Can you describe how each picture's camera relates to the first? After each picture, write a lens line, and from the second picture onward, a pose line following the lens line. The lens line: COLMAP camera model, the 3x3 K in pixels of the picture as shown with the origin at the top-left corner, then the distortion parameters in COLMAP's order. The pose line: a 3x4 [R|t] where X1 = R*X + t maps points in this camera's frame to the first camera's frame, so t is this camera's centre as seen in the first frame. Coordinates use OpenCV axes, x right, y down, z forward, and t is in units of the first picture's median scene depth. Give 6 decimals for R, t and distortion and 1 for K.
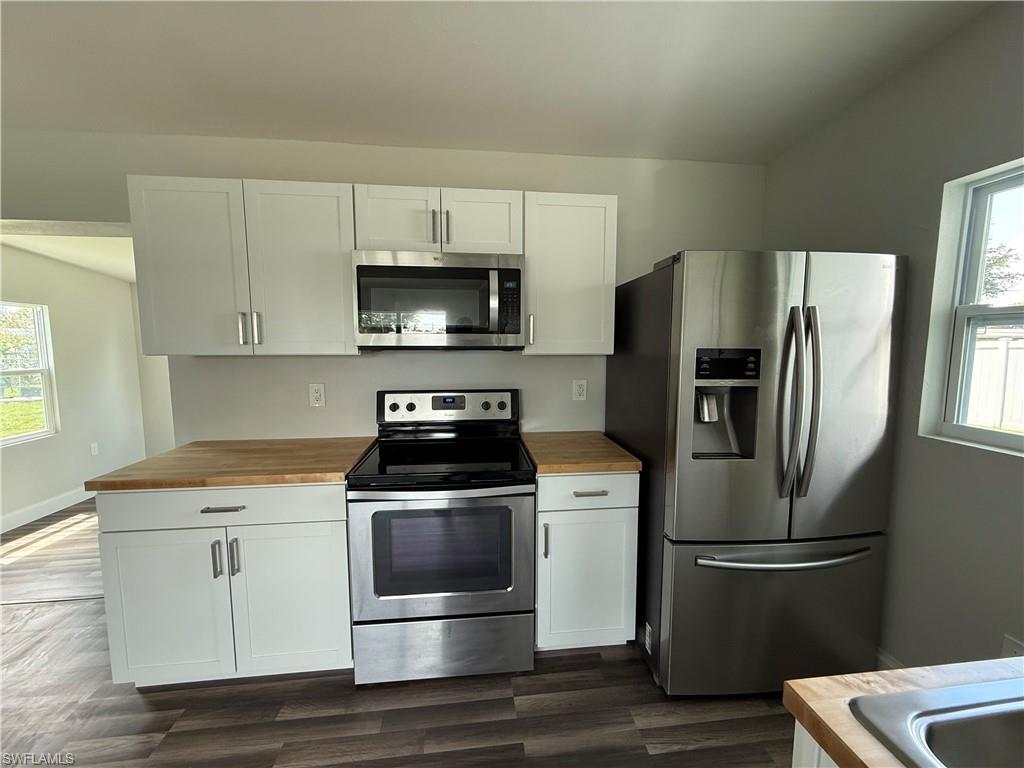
lens RADIAL K [[408.4, 0, 510.7], [0, 408.4, 383.9], [0, 0, 1]] dist [0.000540, -0.000372]
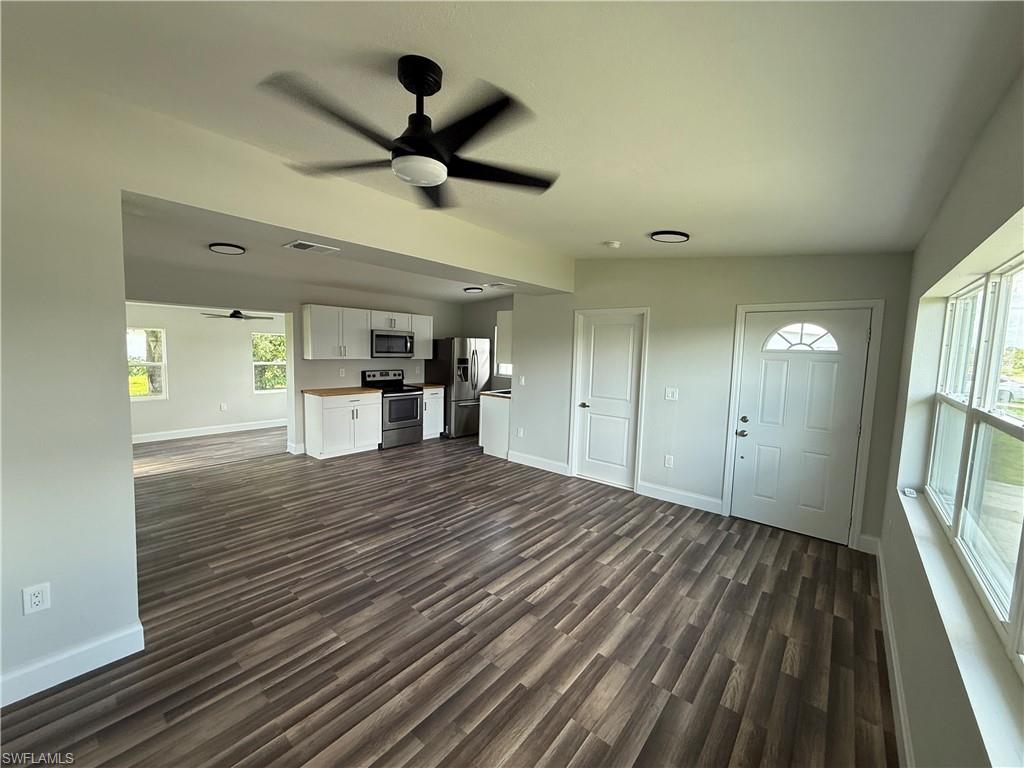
lens RADIAL K [[408.4, 0, 510.7], [0, 408.4, 383.9], [0, 0, 1]] dist [0.000540, -0.000372]
pose [[0.725100, -0.040551, 0.687449, -1.932857], [0.040009, 0.999059, 0.016732, 0.128431], [-0.687480, 0.015372, 0.726040, -2.333060]]
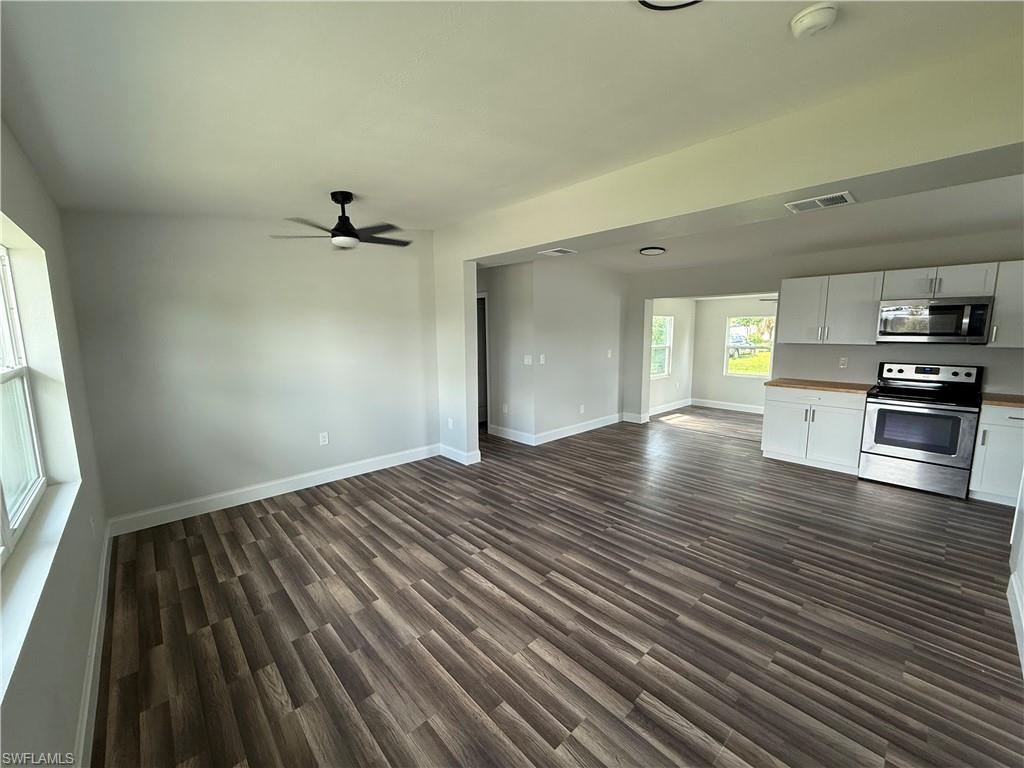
lens RADIAL K [[408.4, 0, 510.7], [0, 408.4, 383.9], [0, 0, 1]] dist [0.000540, -0.000372]
pose [[0.583951, 0.105828, -0.804861, 0.310424], [-0.072034, 0.994310, 0.078476, 0.118922], [0.808587, 0.012152, 0.588252, -2.068692]]
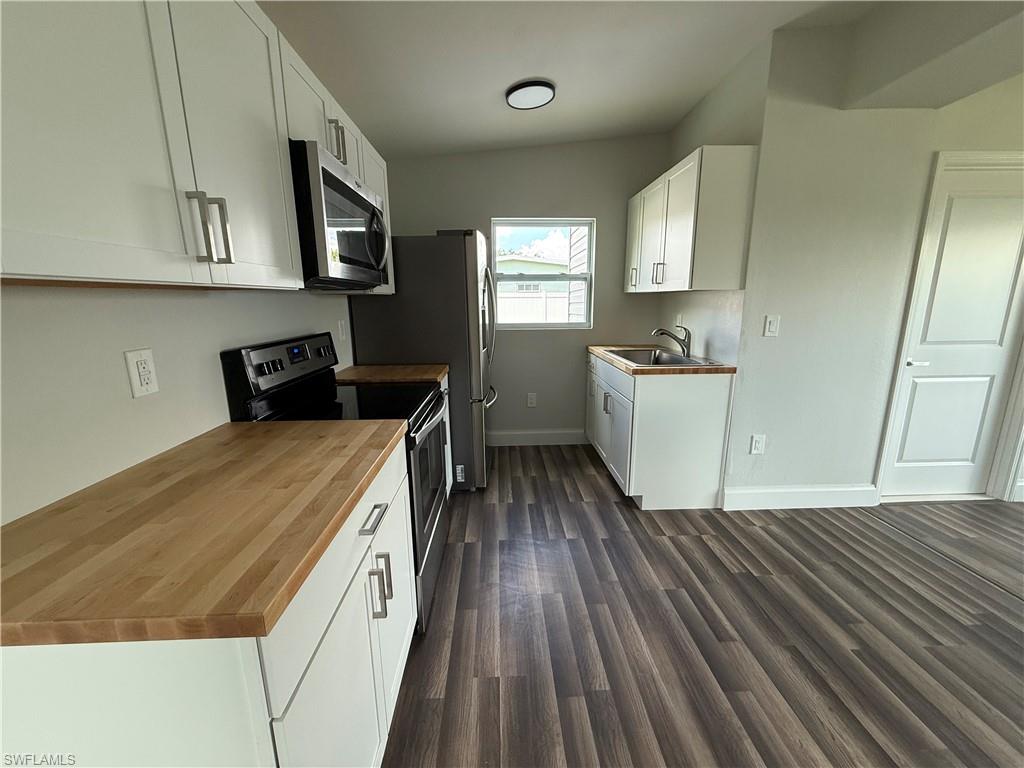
lens RADIAL K [[408.4, 0, 510.7], [0, 408.4, 383.9], [0, 0, 1]] dist [0.000540, -0.000372]
pose [[0.083513, -0.204698, 0.975256, -1.121920], [0.109477, 0.974636, 0.195193, -0.010161], [-0.990475, 0.090467, 0.103805, 0.600723]]
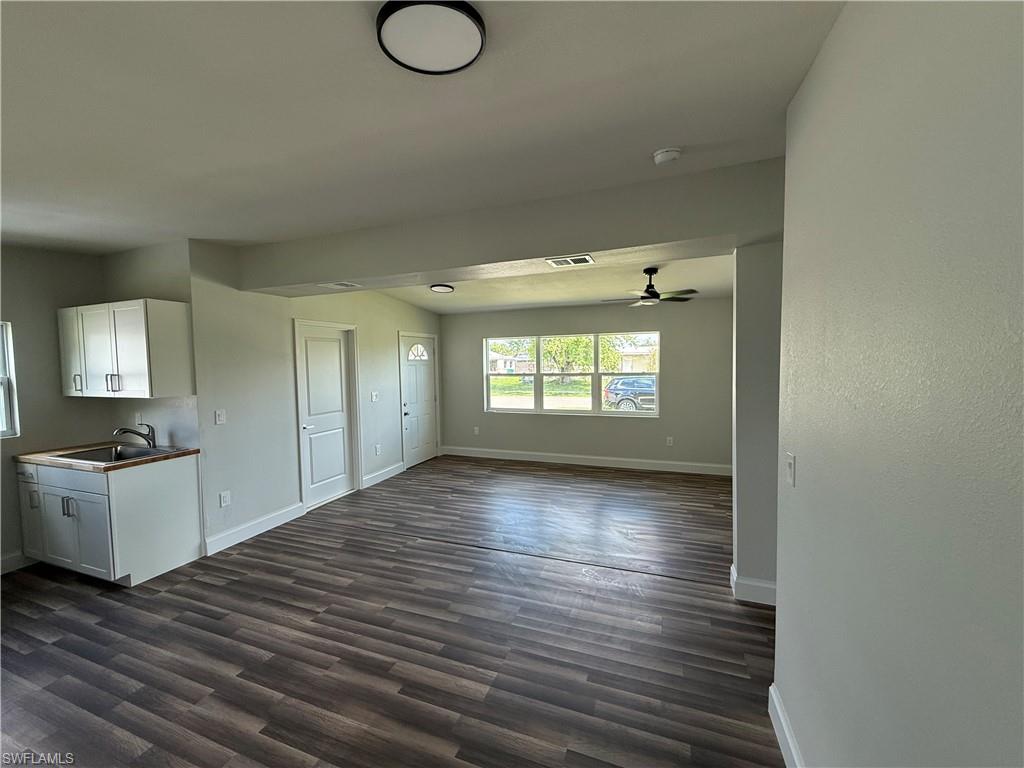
lens RADIAL K [[408.4, 0, 510.7], [0, 408.4, 383.9], [0, 0, 1]] dist [0.000540, -0.000372]
pose [[-0.886279, -0.009045, 0.463064, -1.888817], [0.064117, 0.987786, 0.142011, -0.192667], [-0.458693, 0.155552, -0.874874, 0.947446]]
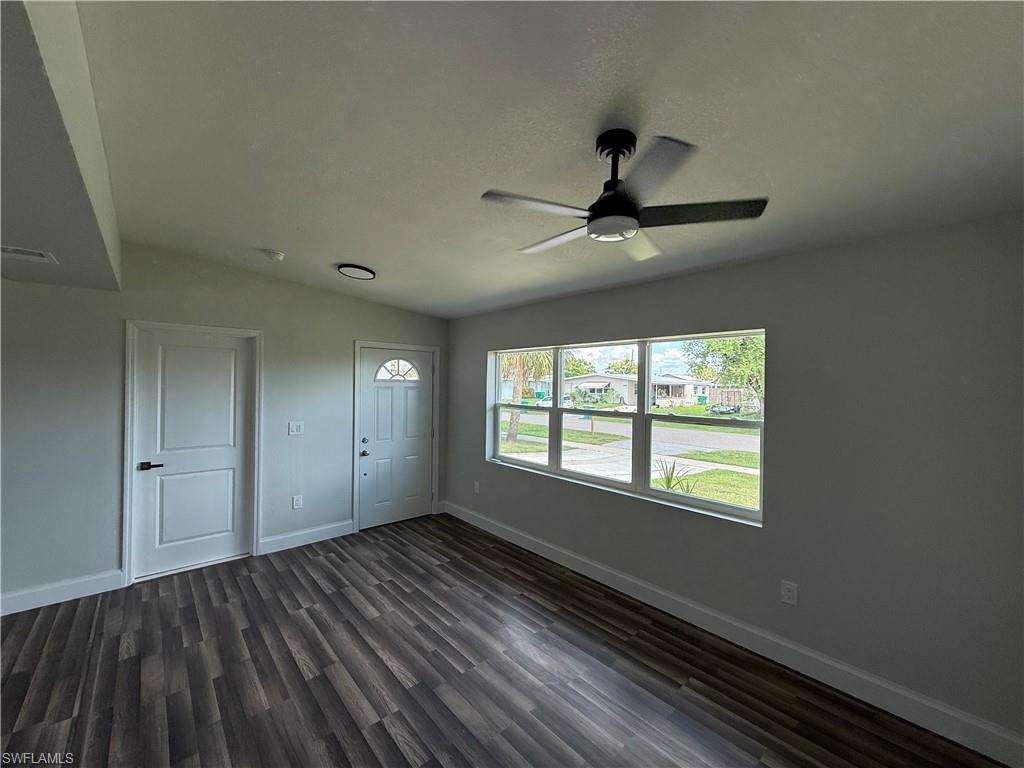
lens RADIAL K [[408.4, 0, 510.7], [0, 408.4, 383.9], [0, 0, 1]] dist [0.000540, -0.000372]
pose [[-0.573370, -0.005907, 0.819275, -2.081018], [0.068629, 0.996113, 0.055212, -0.016535], [-0.816417, 0.087883, -0.570736, -0.938958]]
